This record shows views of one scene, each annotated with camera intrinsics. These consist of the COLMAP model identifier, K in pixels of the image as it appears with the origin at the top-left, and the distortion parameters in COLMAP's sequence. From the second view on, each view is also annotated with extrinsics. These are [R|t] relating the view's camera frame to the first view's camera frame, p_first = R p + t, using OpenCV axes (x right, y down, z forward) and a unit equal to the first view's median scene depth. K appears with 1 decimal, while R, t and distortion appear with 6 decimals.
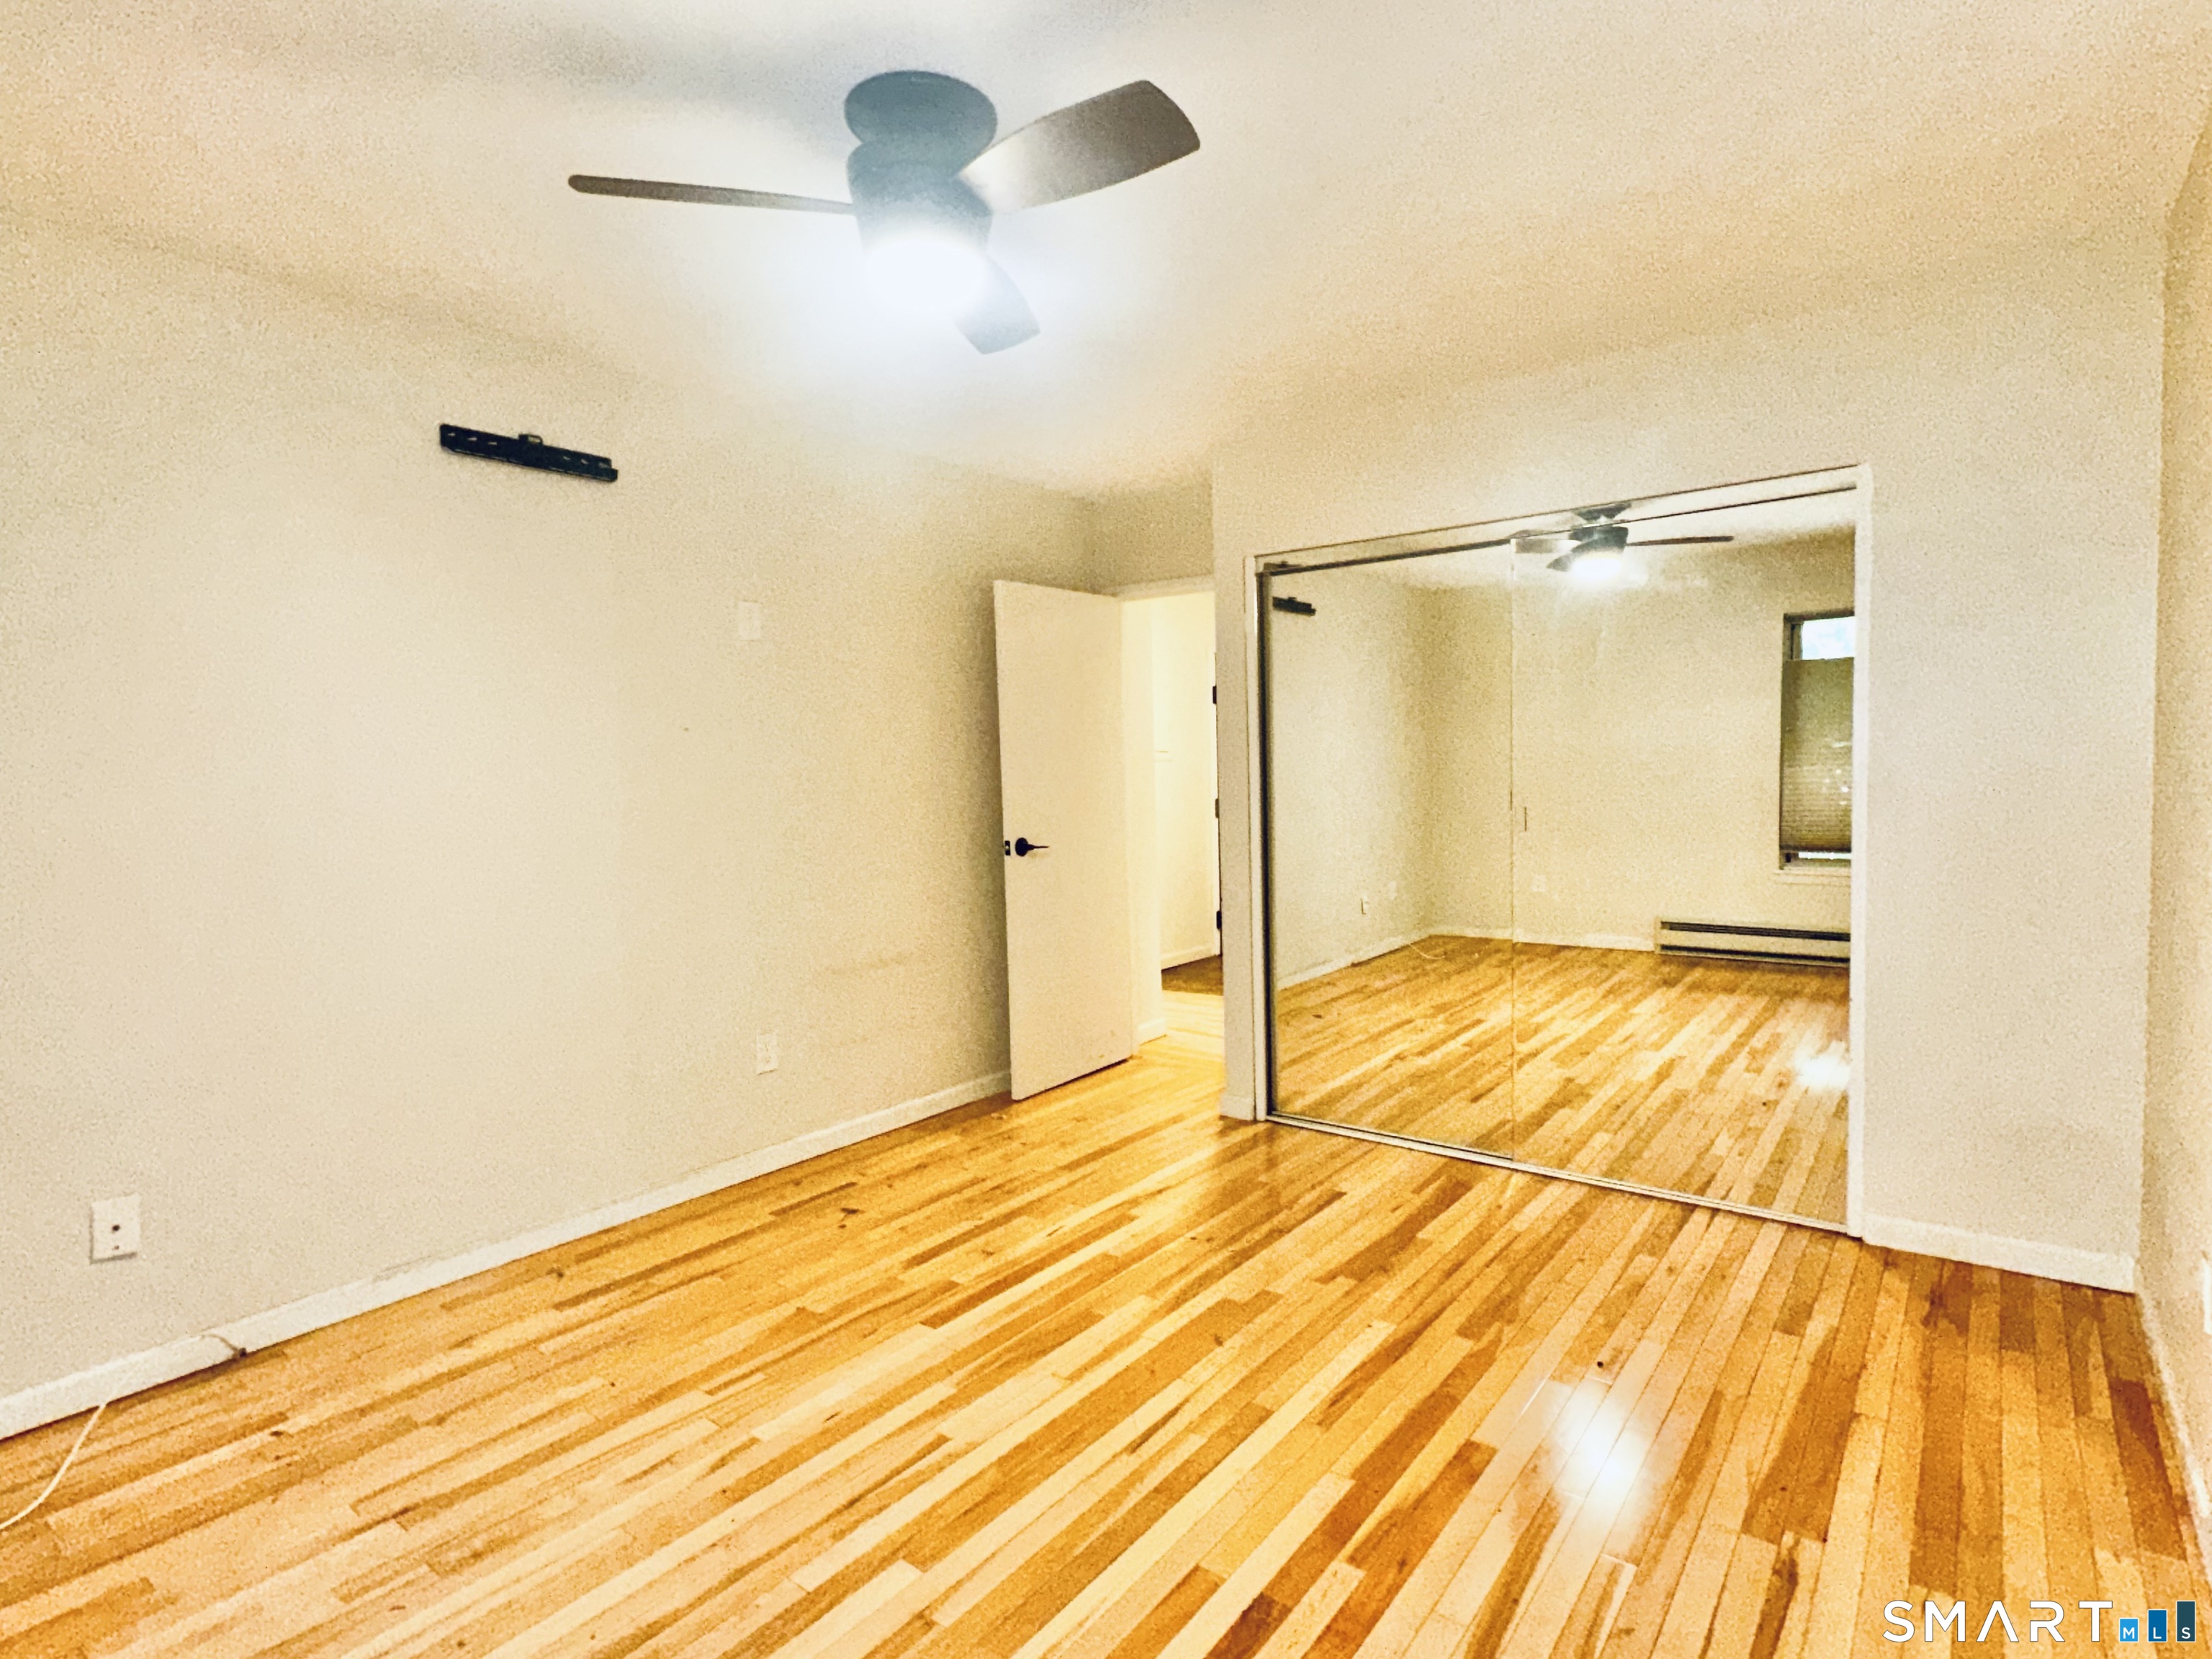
lens RADIAL K [[1147.3, 0, 1093.8], [0, 1147.3, 842.7], [0, 0, 1]] dist [0.011180, -0.000097]
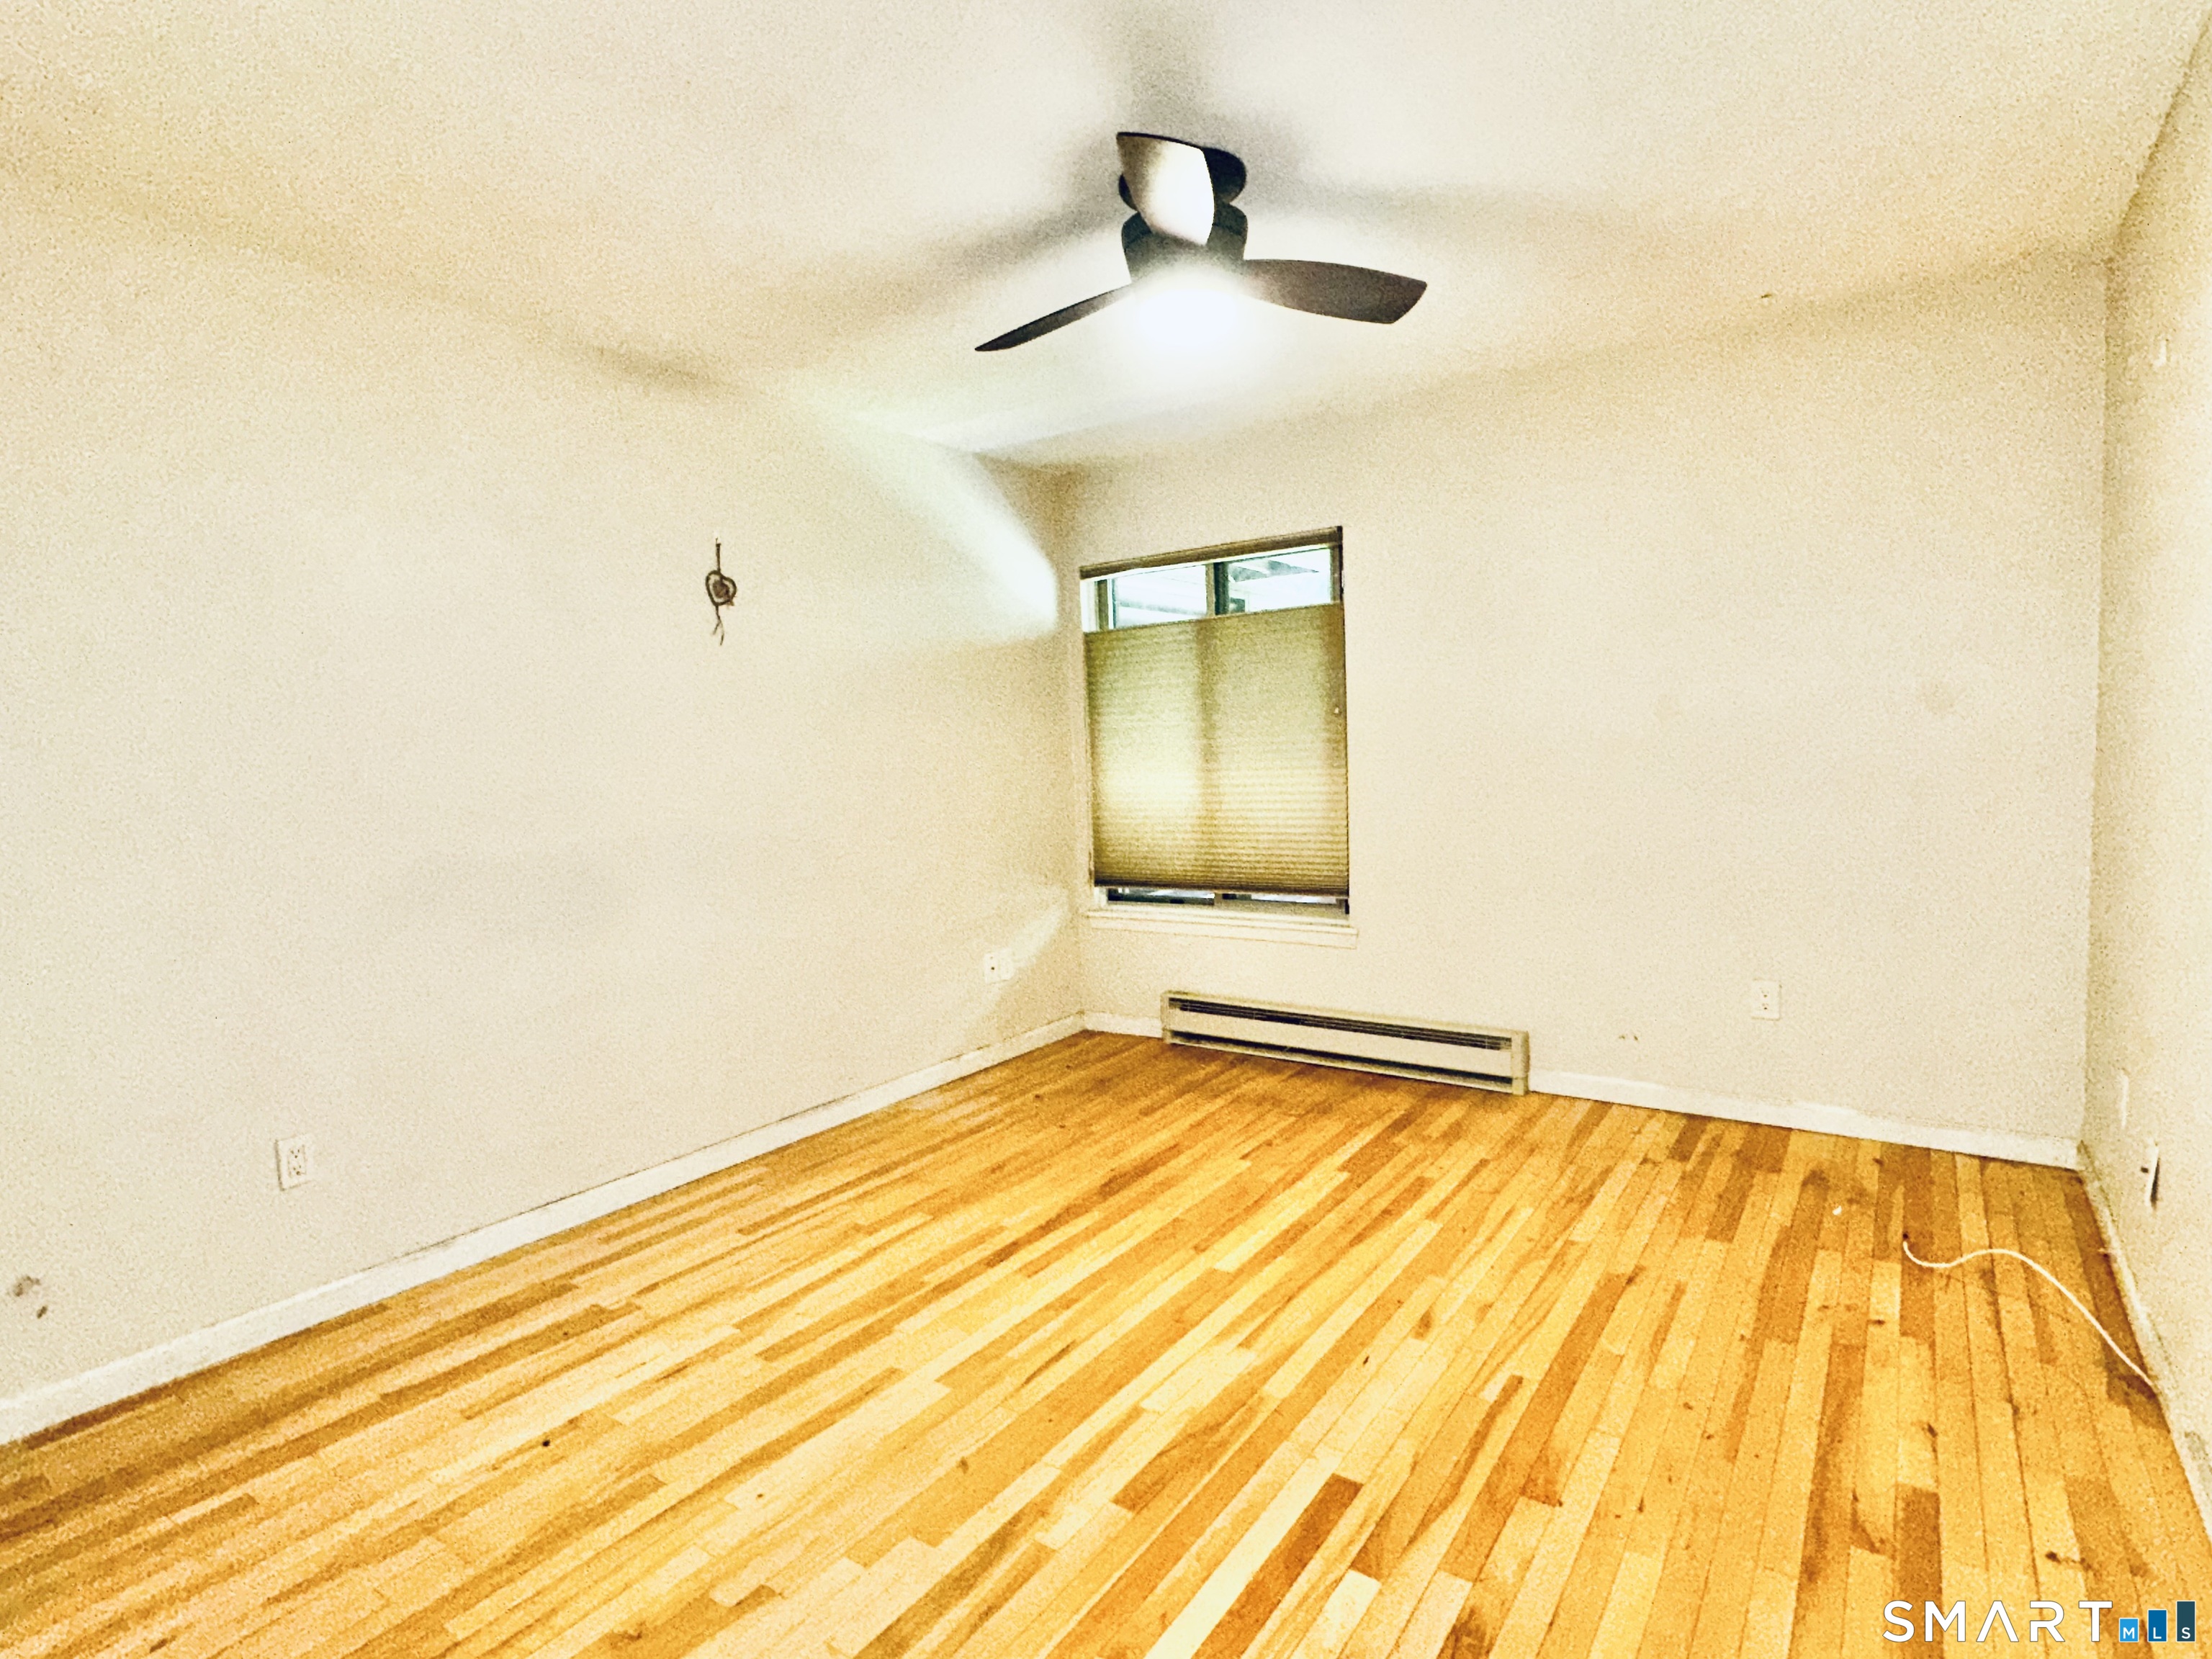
lens RADIAL K [[1161.1, 0, 1102.7], [0, 1161.1, 787.7], [0, 0, 1]] dist [-0.002459, -0.000512]
pose [[-0.996828, 0.060204, -0.052045, 0.022426], [0.054647, 0.993251, 0.102303, -0.094517], [0.057853, 0.099134, -0.993391, 1.514729]]
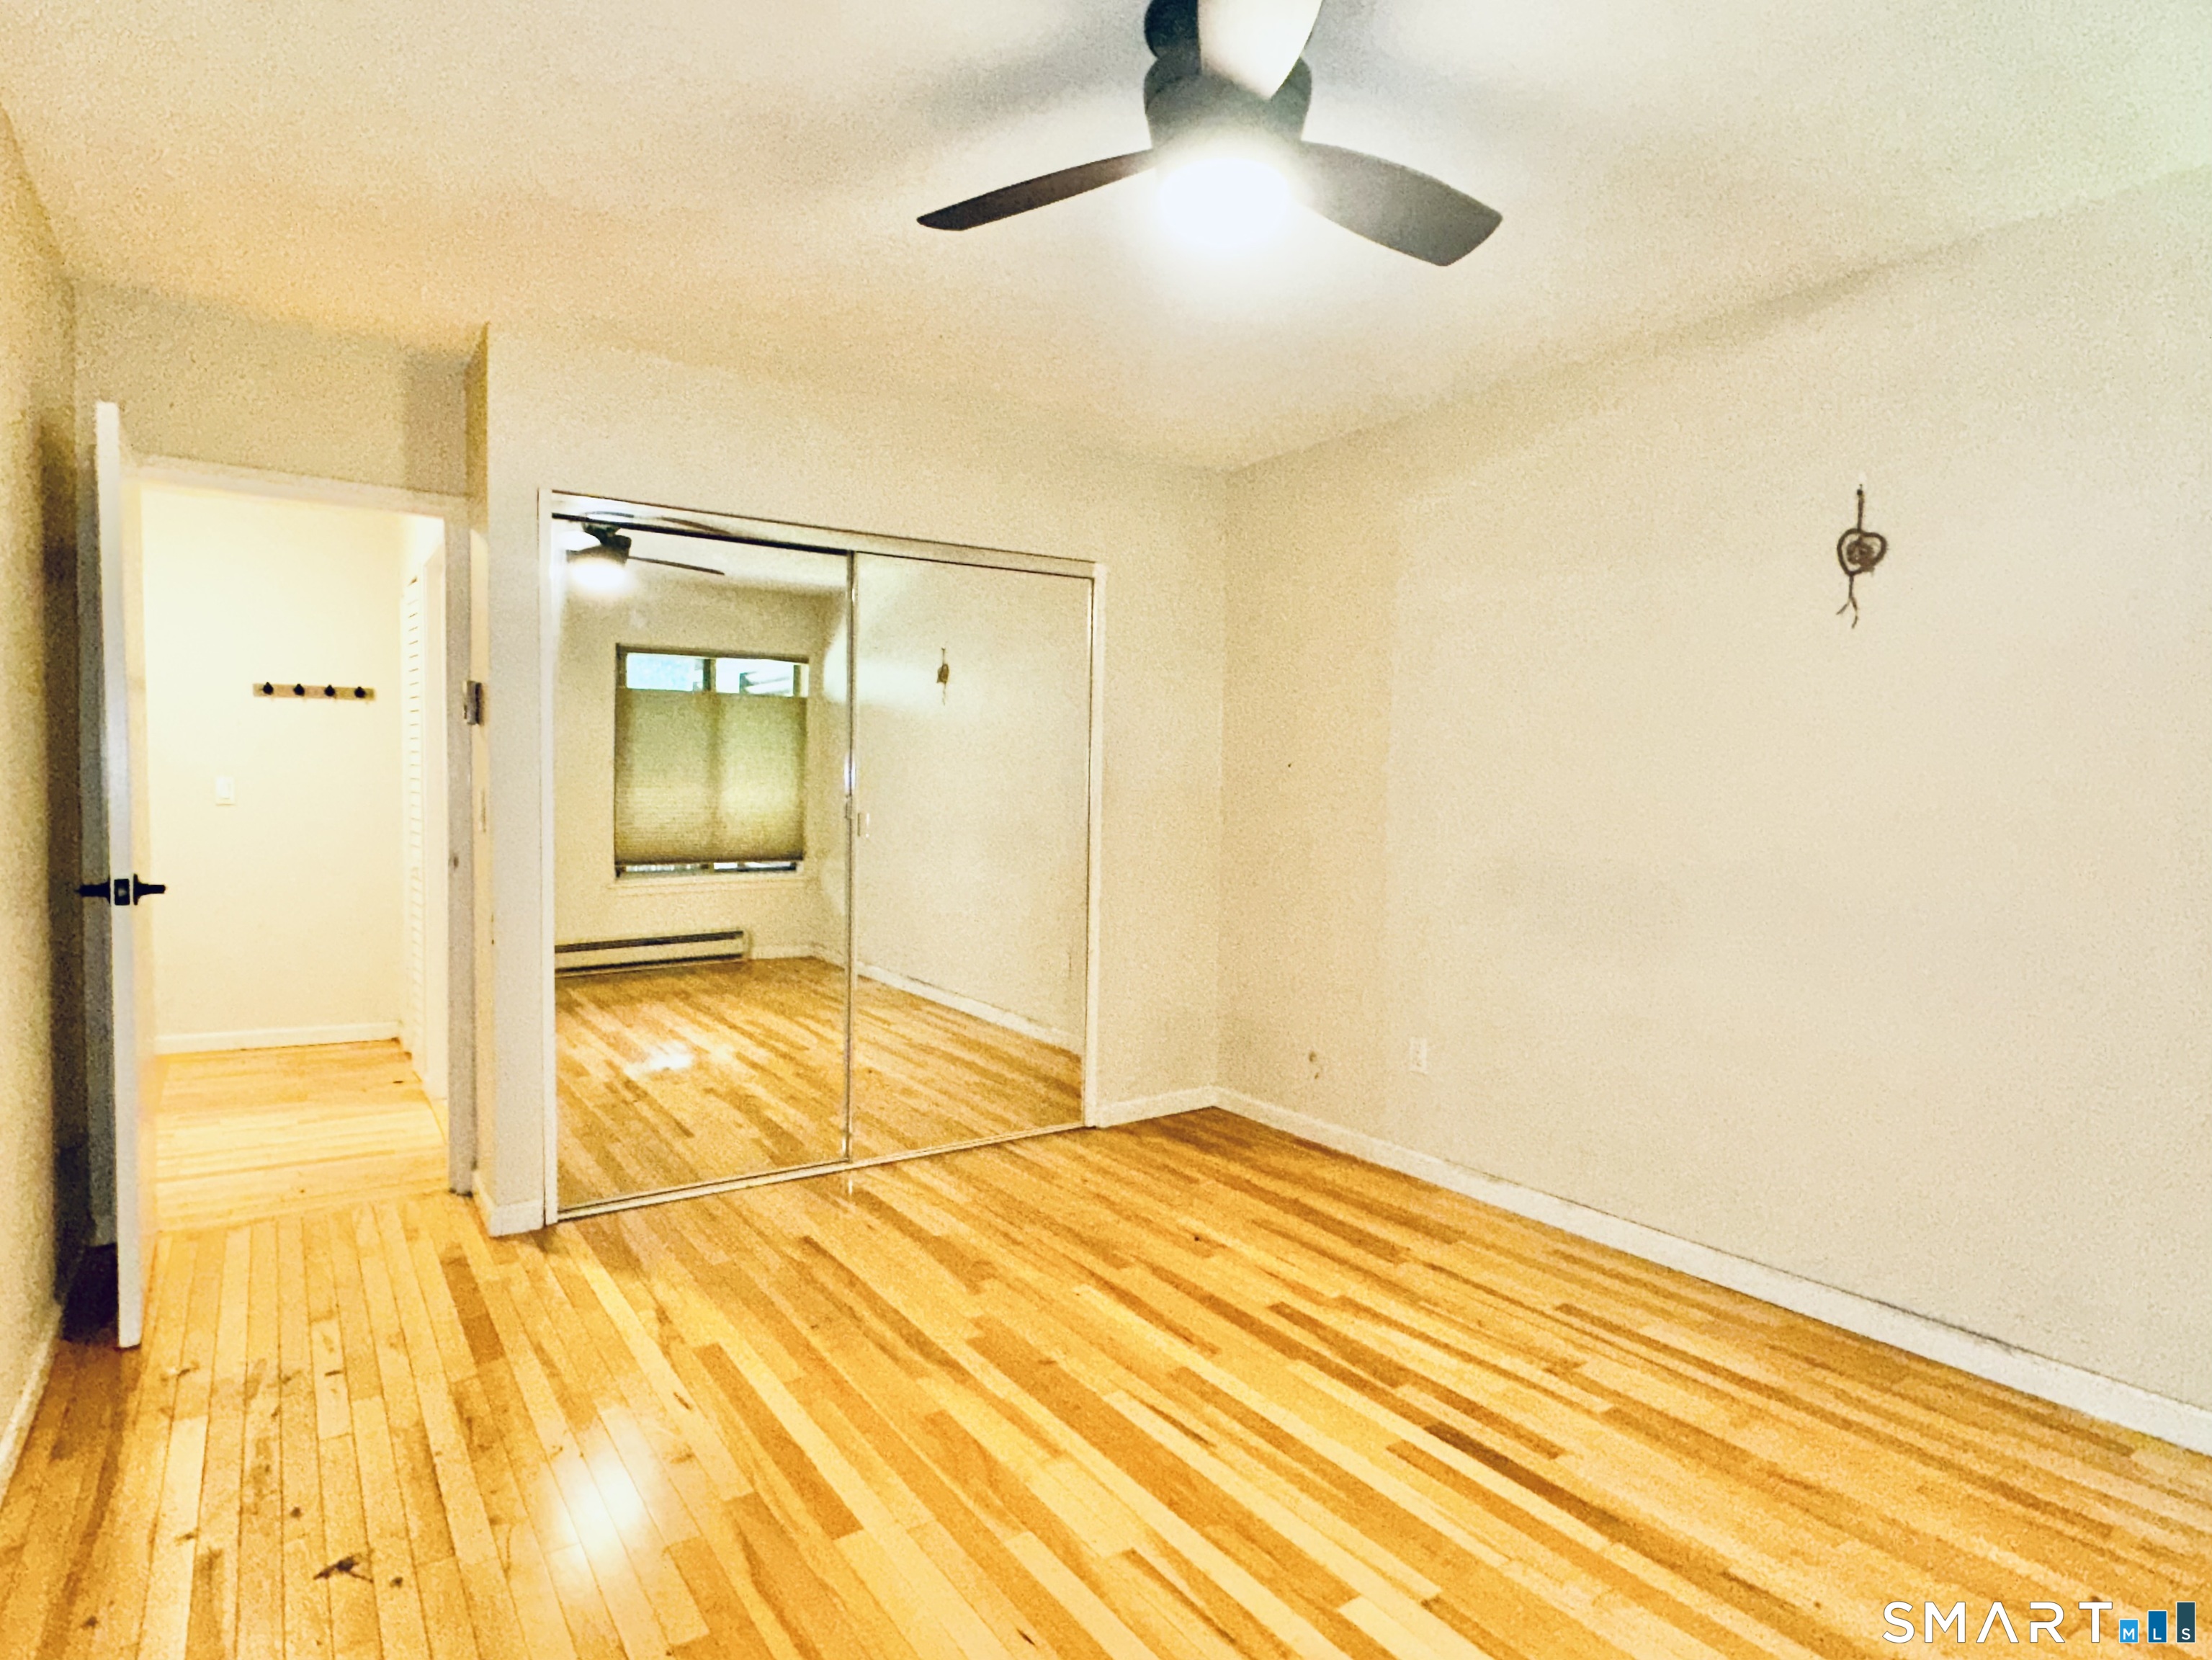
lens RADIAL K [[1217.5, 0, 1106.0], [0, 1217.5, 830.0], [0, 0, 1]] dist [-0.002519, -0.000252]
pose [[0.302223, -0.008930, 0.953195, -0.726697], [0.042097, 0.999106, -0.003987, -0.004750], [-0.952307, 0.041332, 0.302329, 0.541435]]
